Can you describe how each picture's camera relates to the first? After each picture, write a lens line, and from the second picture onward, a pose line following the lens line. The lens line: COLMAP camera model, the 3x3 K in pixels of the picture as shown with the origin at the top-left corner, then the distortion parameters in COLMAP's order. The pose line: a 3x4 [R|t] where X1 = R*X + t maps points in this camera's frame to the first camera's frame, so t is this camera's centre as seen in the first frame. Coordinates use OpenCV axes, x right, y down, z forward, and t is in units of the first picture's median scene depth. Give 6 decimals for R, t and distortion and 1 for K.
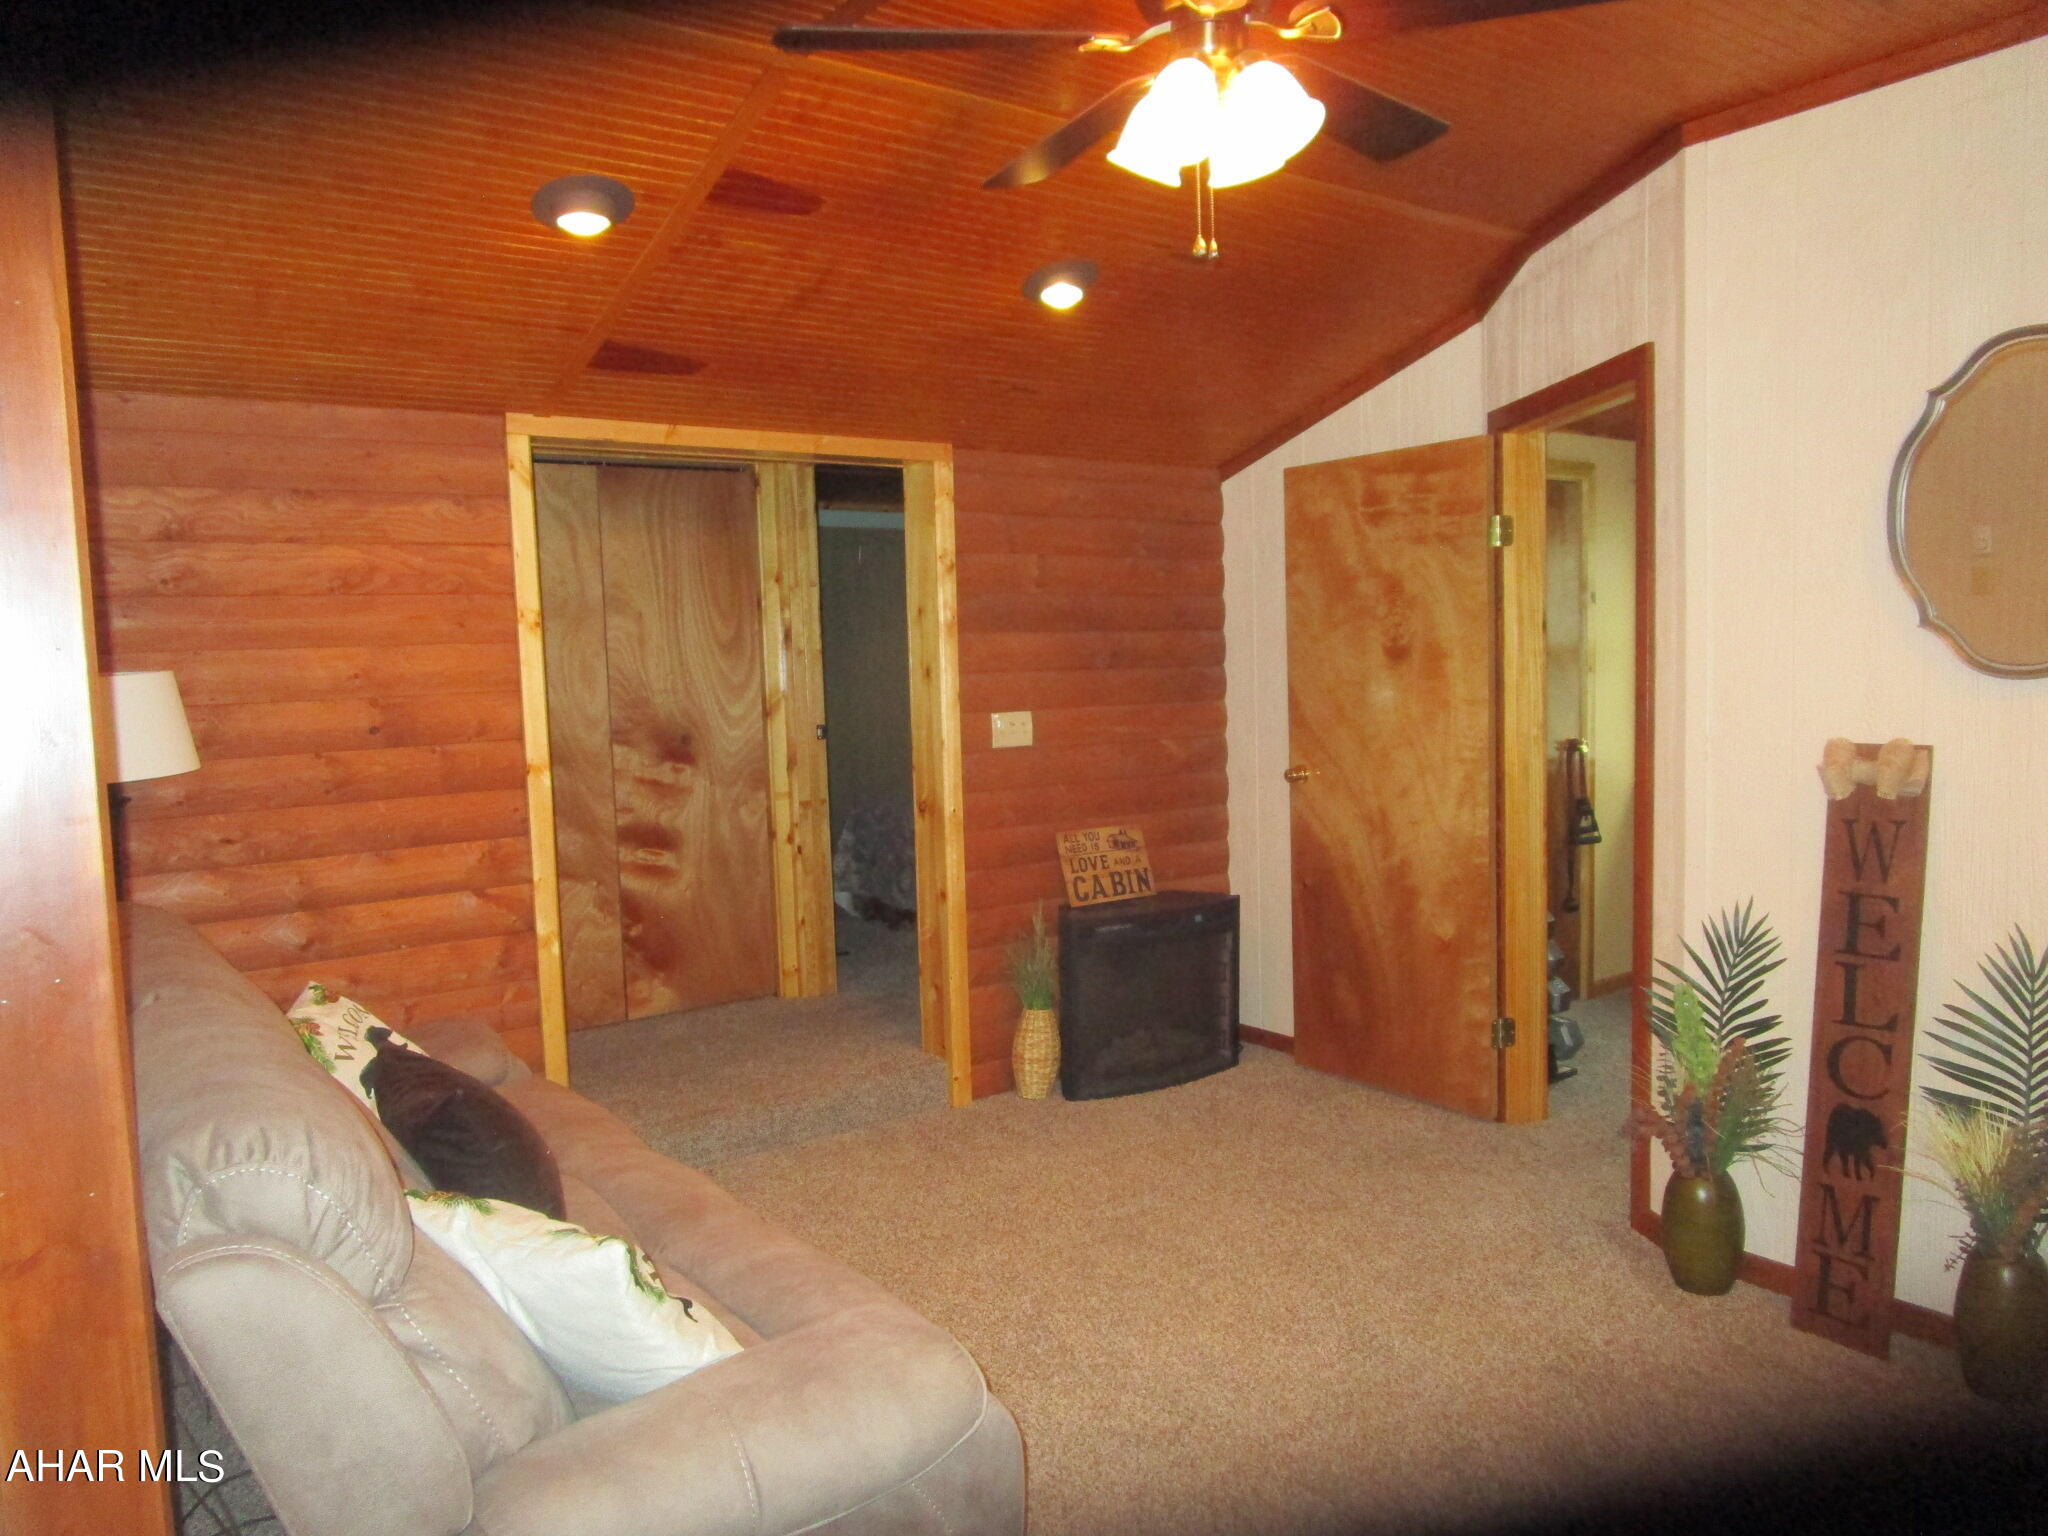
lens RADIAL K [[1446.3, 0, 1014.3], [0, 1446.3, 769.6], [0, 0, 1]] dist [-0.048764, 0.024724]
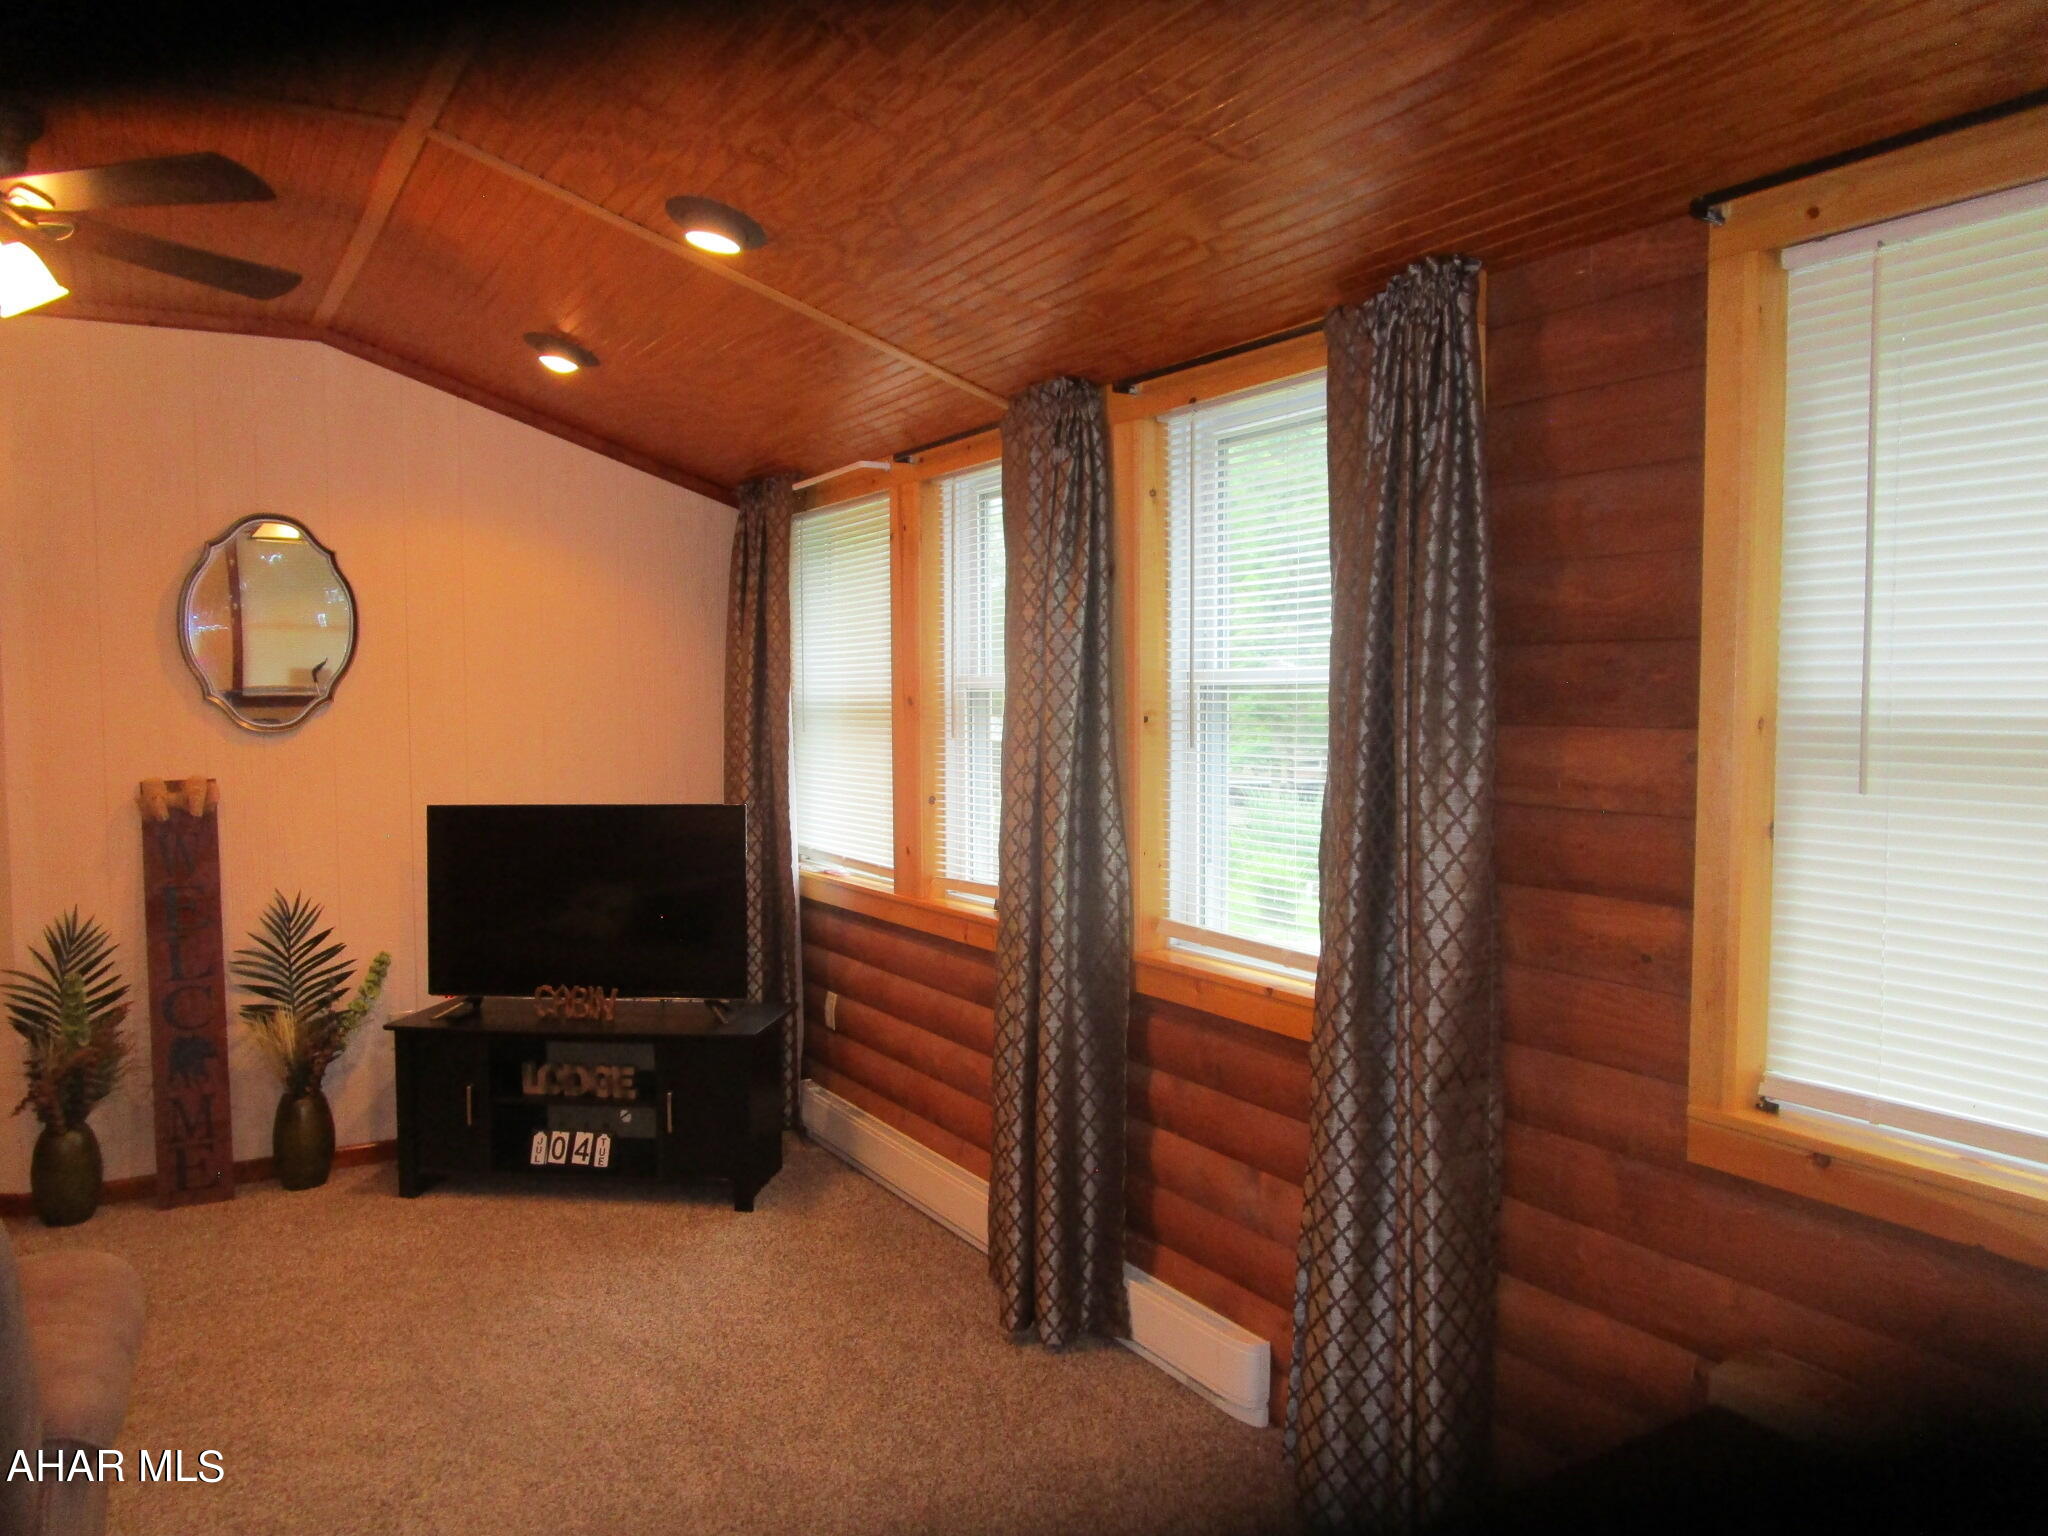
lens RADIAL K [[1446.3, 0, 1027.1], [0, 1446.3, 768.7], [0, 0, 1]] dist [-0.048764, 0.024724]
pose [[0.077733, -0.025452, 0.996649, -0.494171], [0.086972, 0.996036, 0.018653, 0.012104], [-0.993173, 0.085230, 0.079639, 0.023882]]
